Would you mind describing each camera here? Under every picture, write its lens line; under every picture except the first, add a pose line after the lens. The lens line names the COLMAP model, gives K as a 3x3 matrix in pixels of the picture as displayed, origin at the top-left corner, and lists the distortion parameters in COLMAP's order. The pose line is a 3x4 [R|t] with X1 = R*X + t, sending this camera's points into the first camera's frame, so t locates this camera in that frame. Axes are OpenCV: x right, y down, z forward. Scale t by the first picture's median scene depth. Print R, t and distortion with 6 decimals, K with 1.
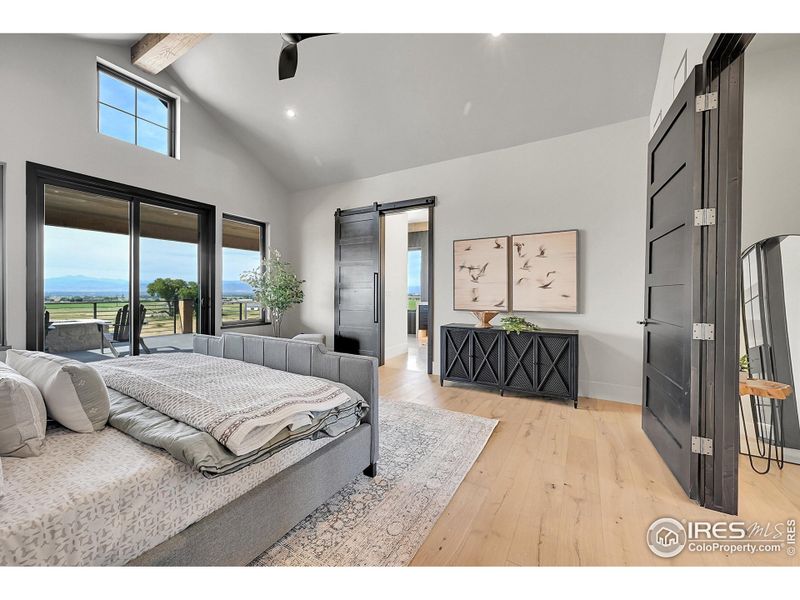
lens RADIAL K [[317.1, 0, 403.9], [0, 317.1, 296.1], [0, 0, 1]] dist [0.004918, -0.001289]
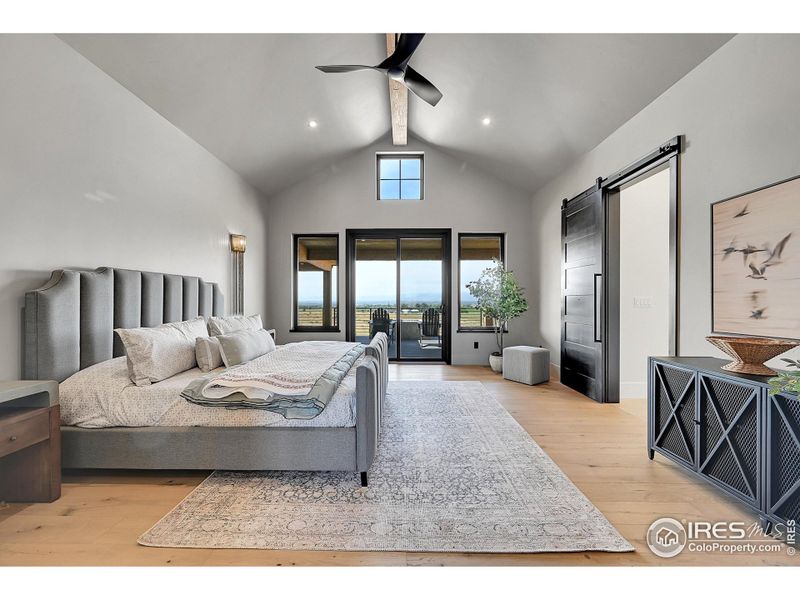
lens RADIAL K [[317.1, 0, 401.9], [0, 317.1, 300.3], [0, 0, 1]] dist [0.004918, -0.001289]
pose [[0.485428, -0.002770, -0.874272, 0.390254], [-0.008062, 0.999938, -0.007645, -0.002428], [0.874240, 0.010760, 0.485375, 0.288993]]
